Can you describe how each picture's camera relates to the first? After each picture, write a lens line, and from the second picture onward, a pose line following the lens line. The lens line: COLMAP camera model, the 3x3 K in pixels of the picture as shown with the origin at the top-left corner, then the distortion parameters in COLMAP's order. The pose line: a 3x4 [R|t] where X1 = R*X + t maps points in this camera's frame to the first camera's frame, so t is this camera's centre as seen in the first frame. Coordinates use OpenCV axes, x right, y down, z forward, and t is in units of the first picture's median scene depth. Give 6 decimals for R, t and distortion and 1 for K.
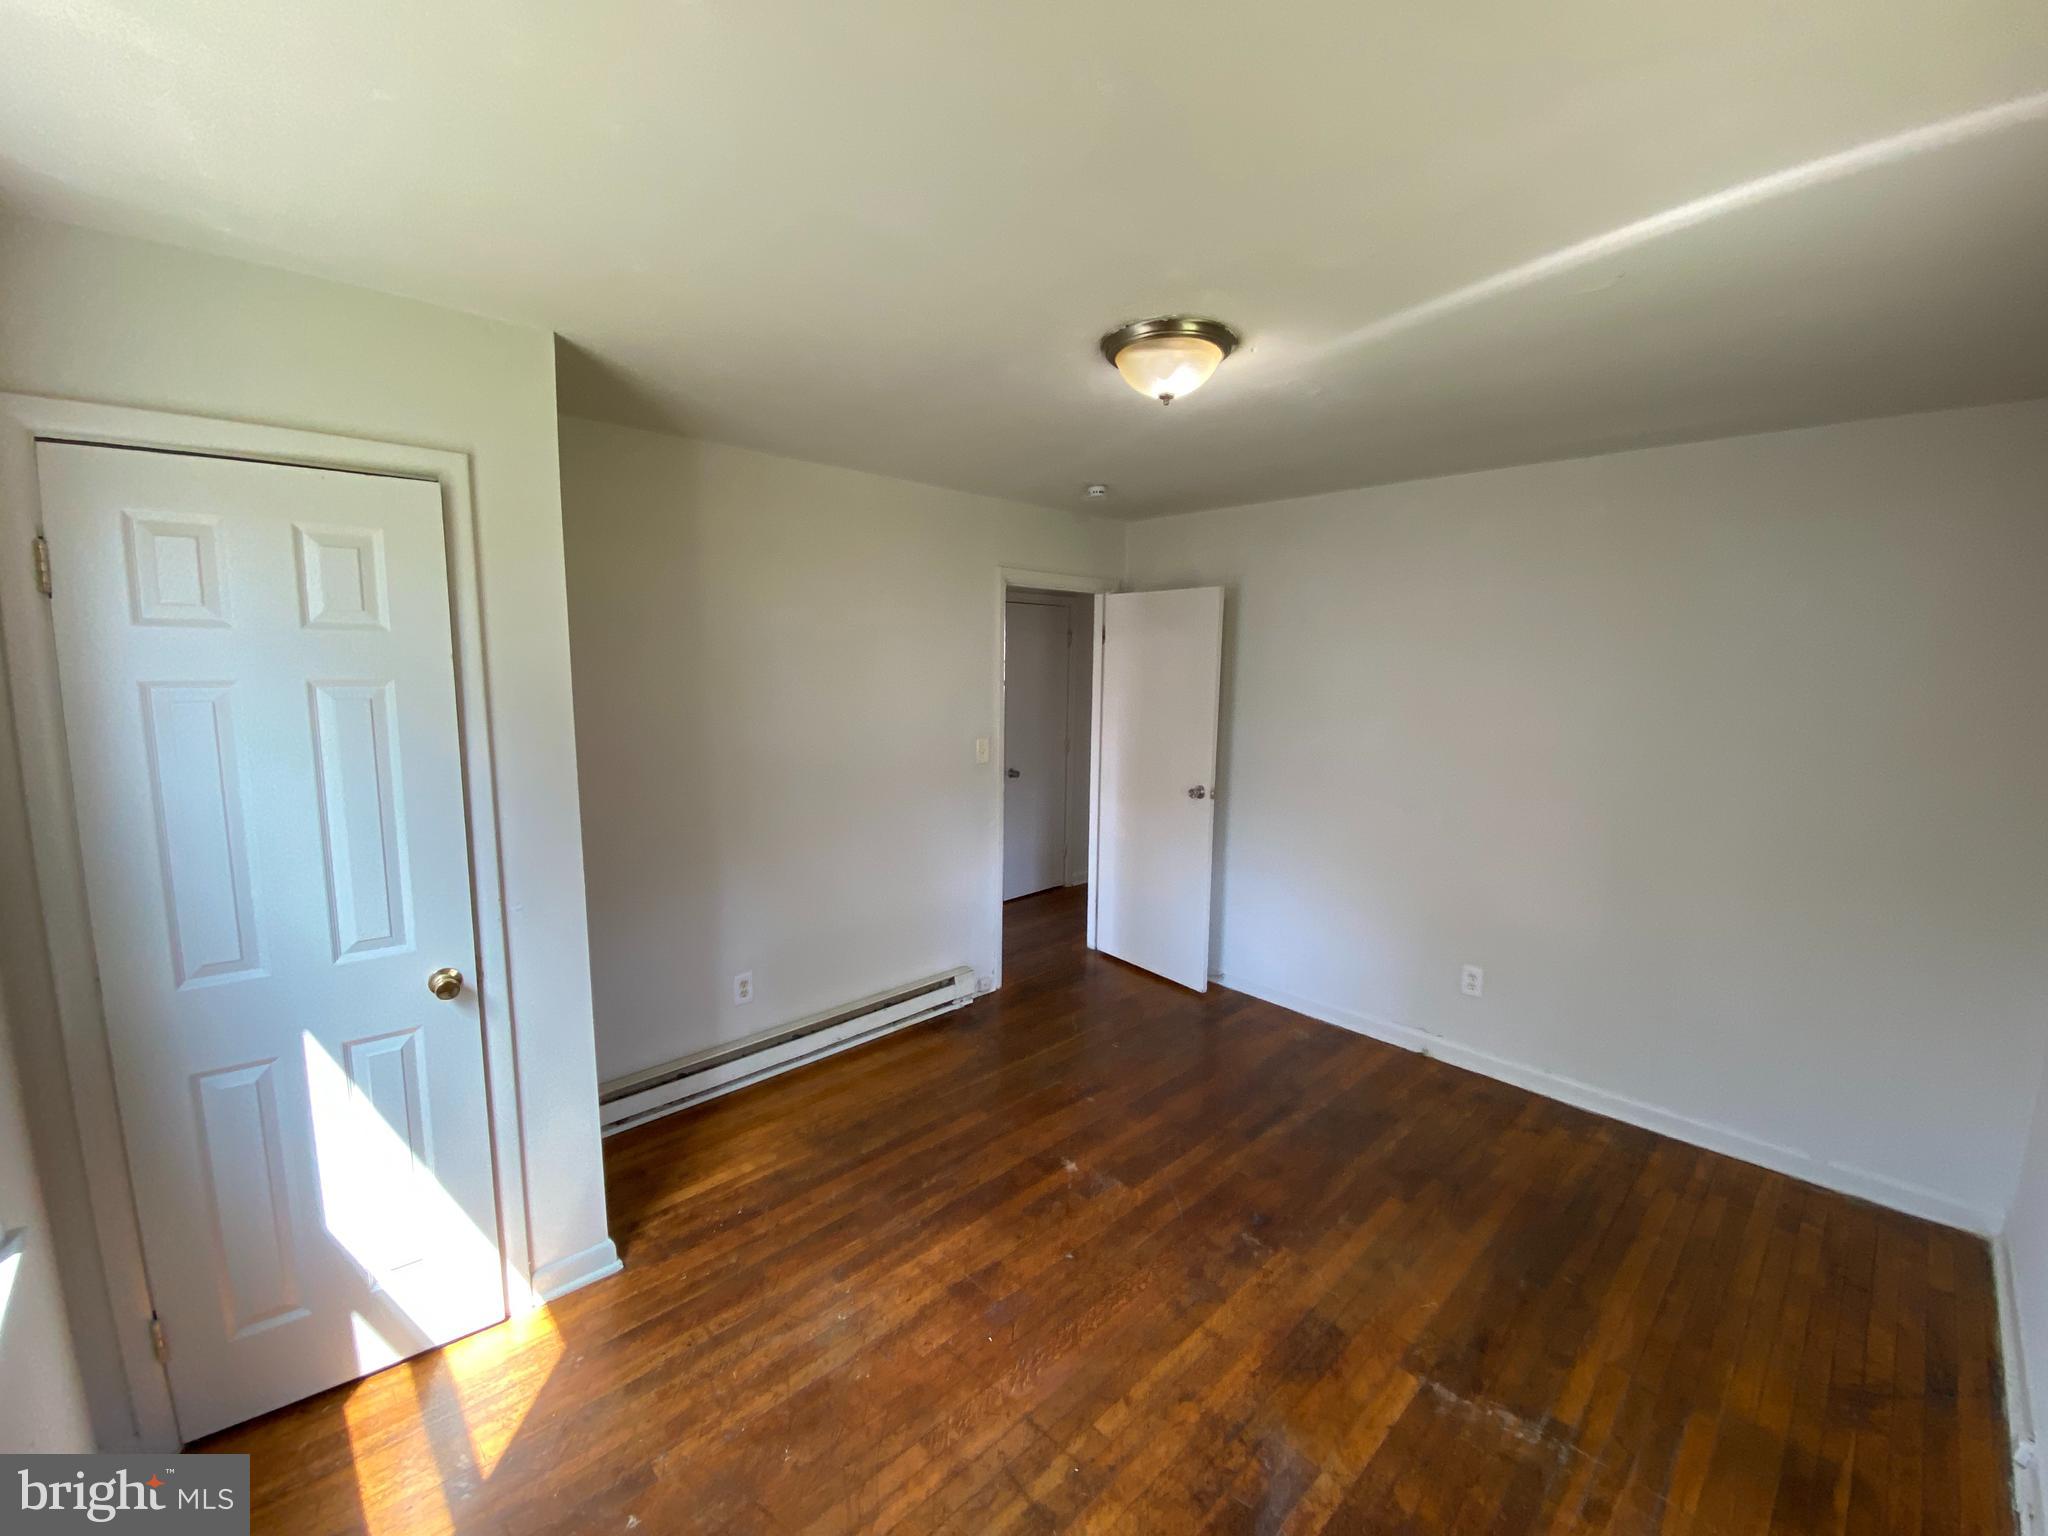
lens RADIAL K [[841.2, 0, 1032.6], [0, 841.2, 769.8], [0, 0, 1]] dist [0.055222, -0.029887]
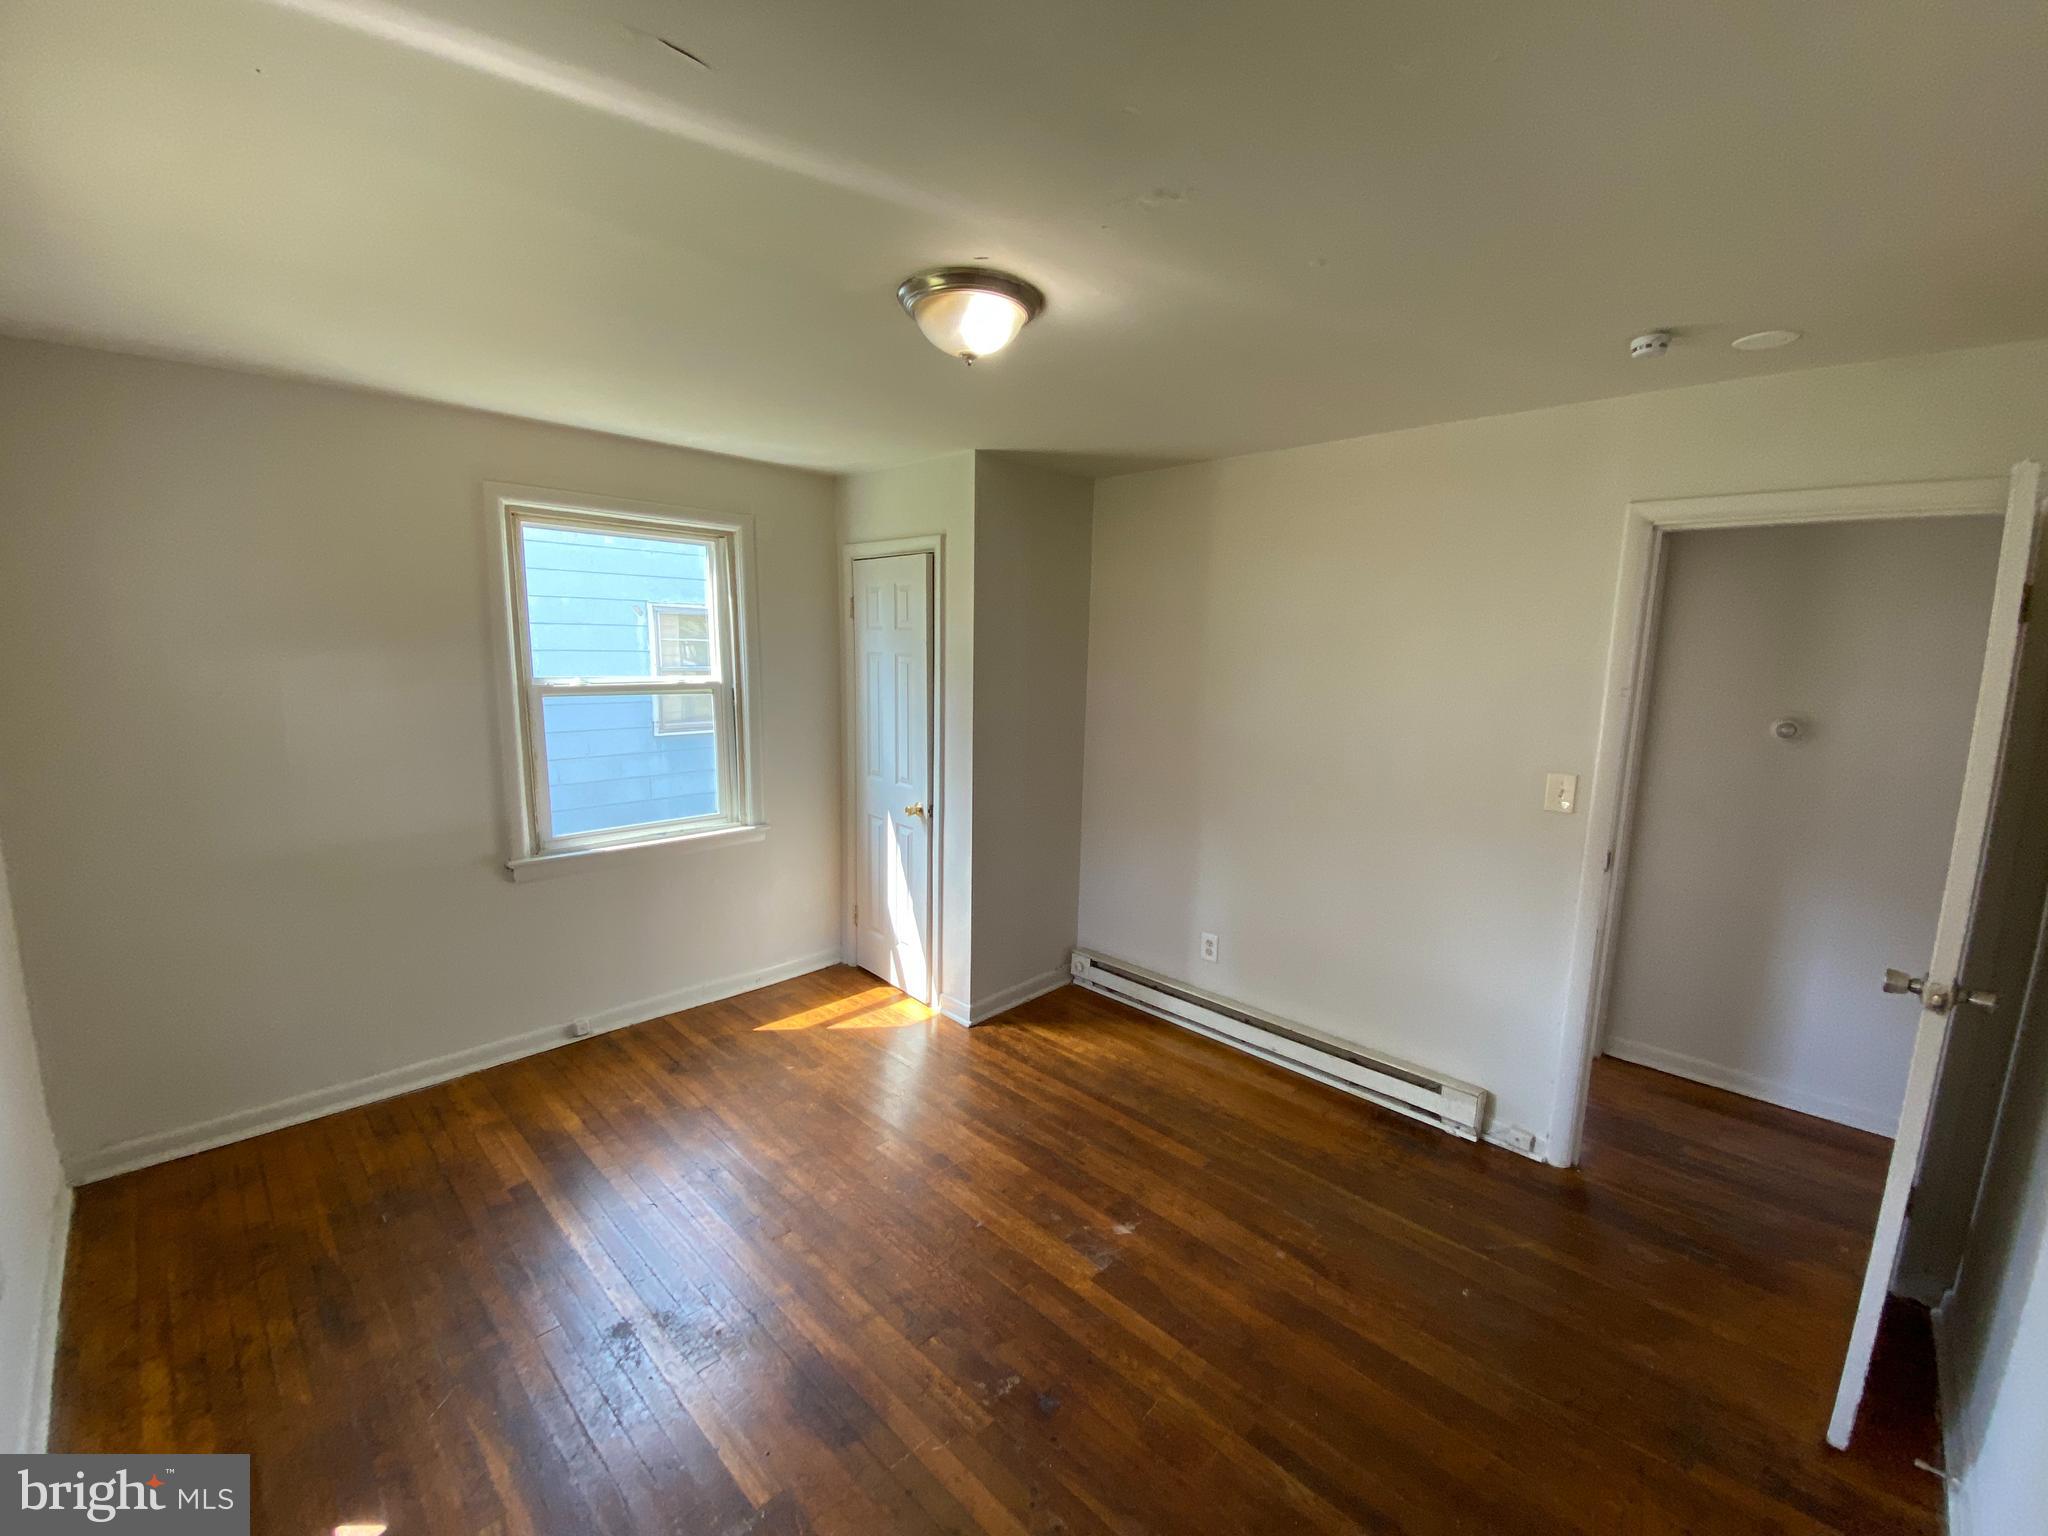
lens RADIAL K [[841.2, 0, 1032.6], [0, 841.2, 769.8], [0, 0, 1]] dist [0.055222, -0.029887]
pose [[0.038560, 0.138168, -0.989658, 0.883451], [-0.158897, 0.978641, 0.130439, -0.097154], [0.986542, 0.152223, 0.059691, 0.826177]]
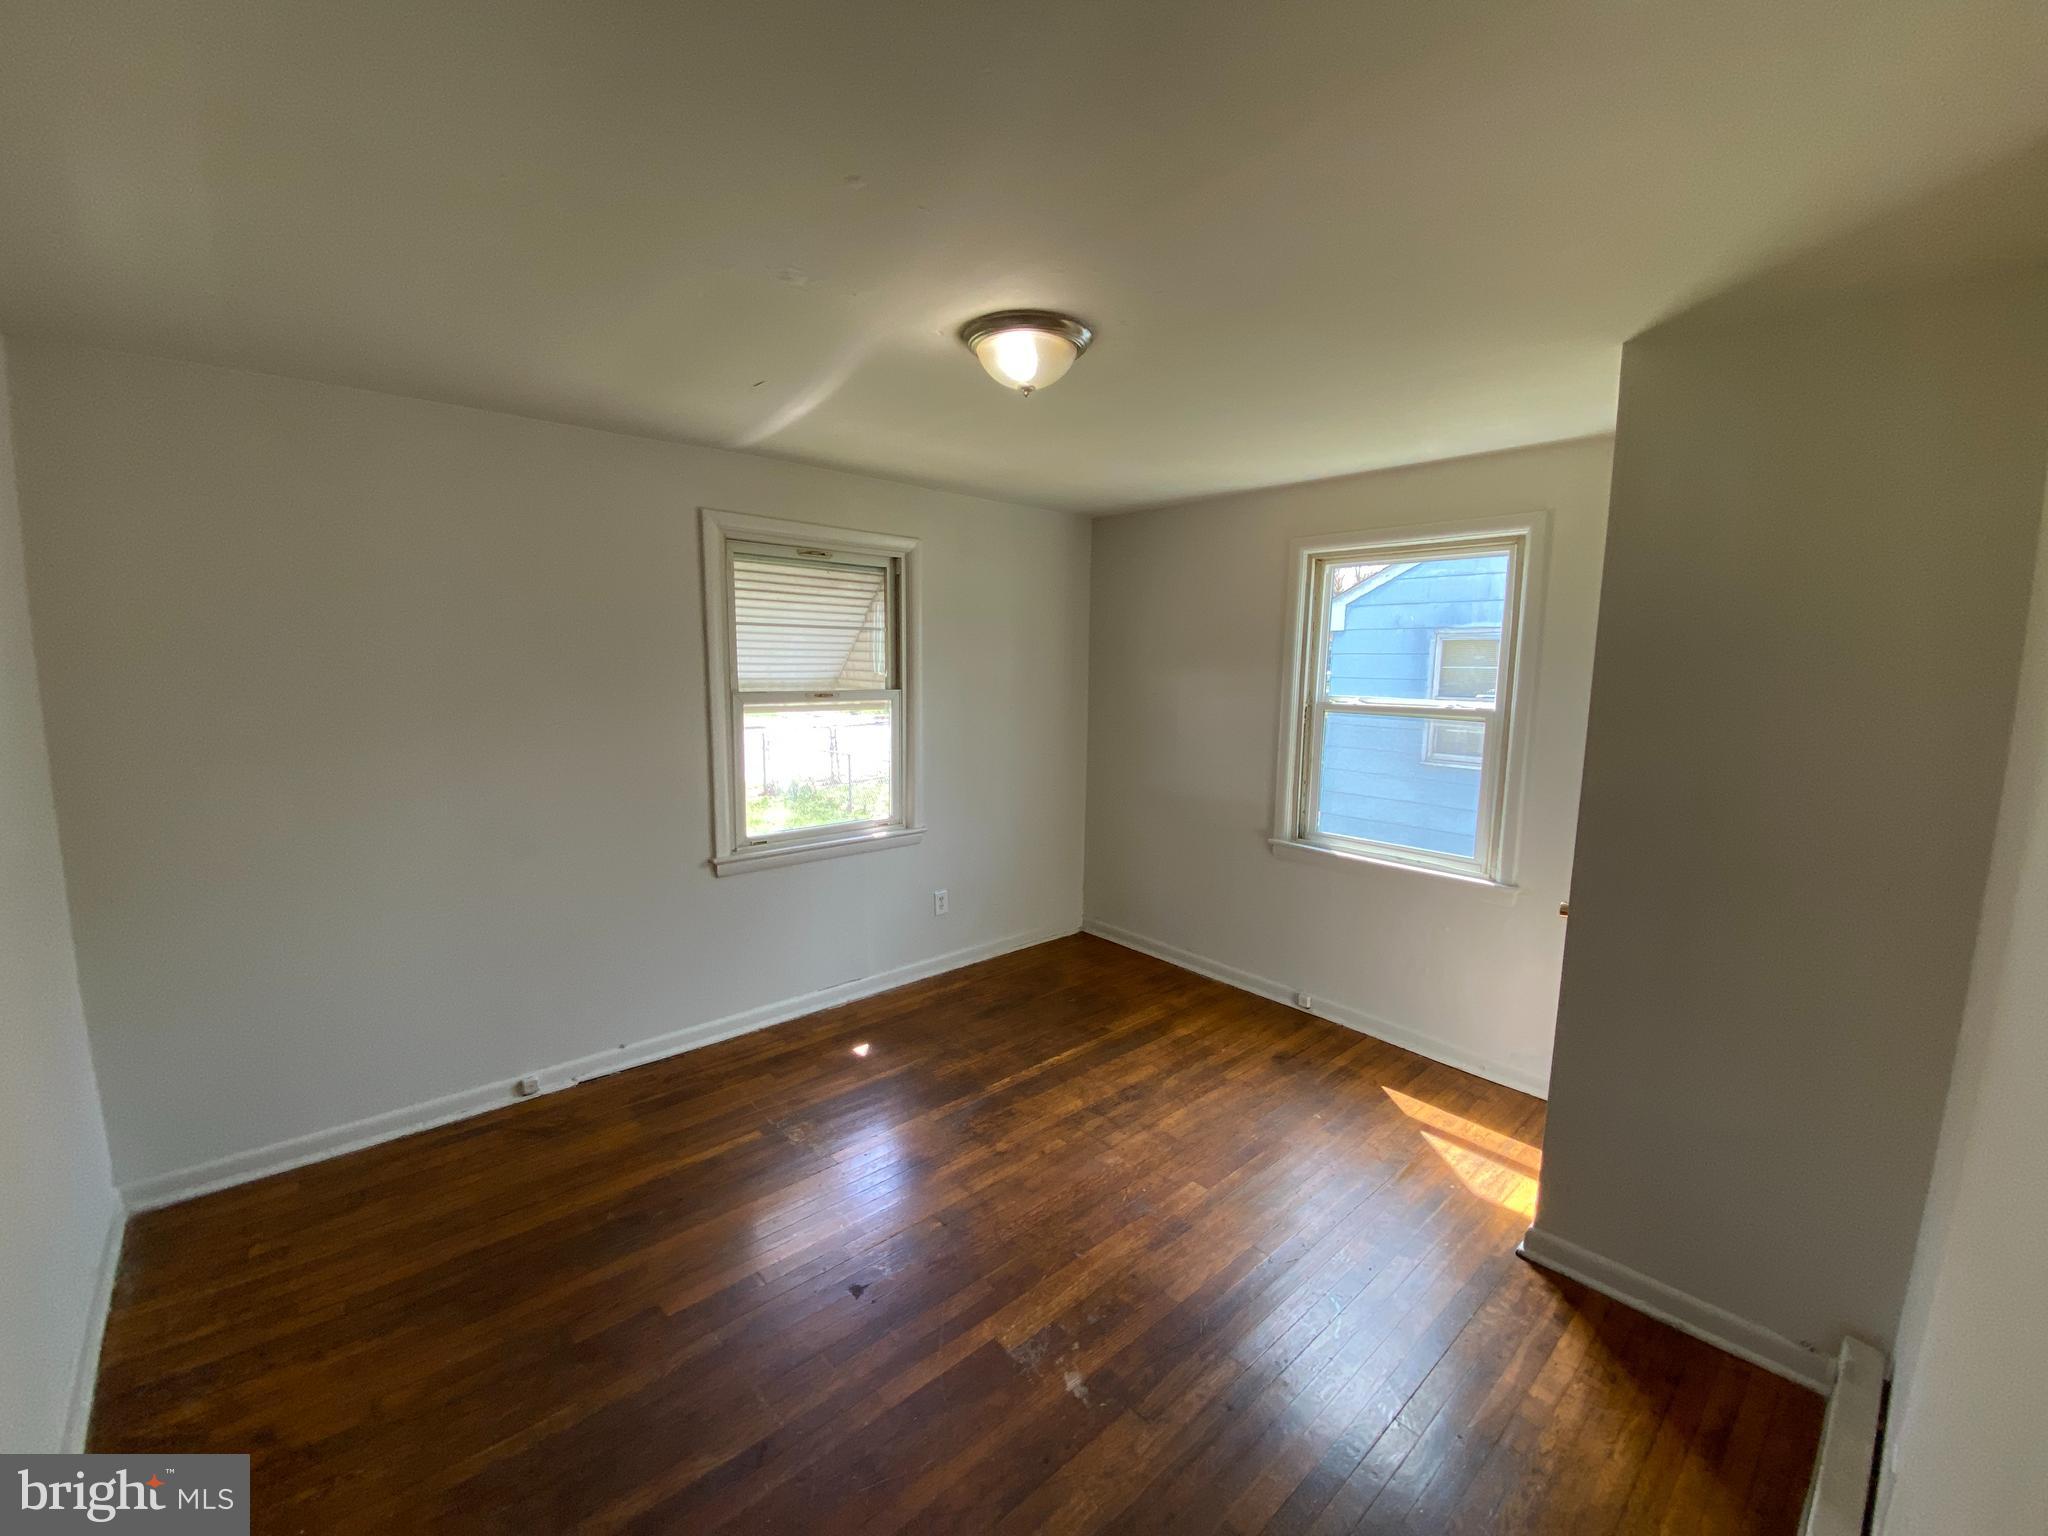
lens RADIAL K [[846.0, 0, 1024.0], [0, 846.0, 768.0], [0, 0, 1]] dist [0.019156, -0.017790]
pose [[-0.998655, -0.035587, 0.037696, 0.080435], [-0.024314, 0.963747, 0.265706, -0.202653], [-0.045785, 0.264432, -0.963317, 1.611180]]
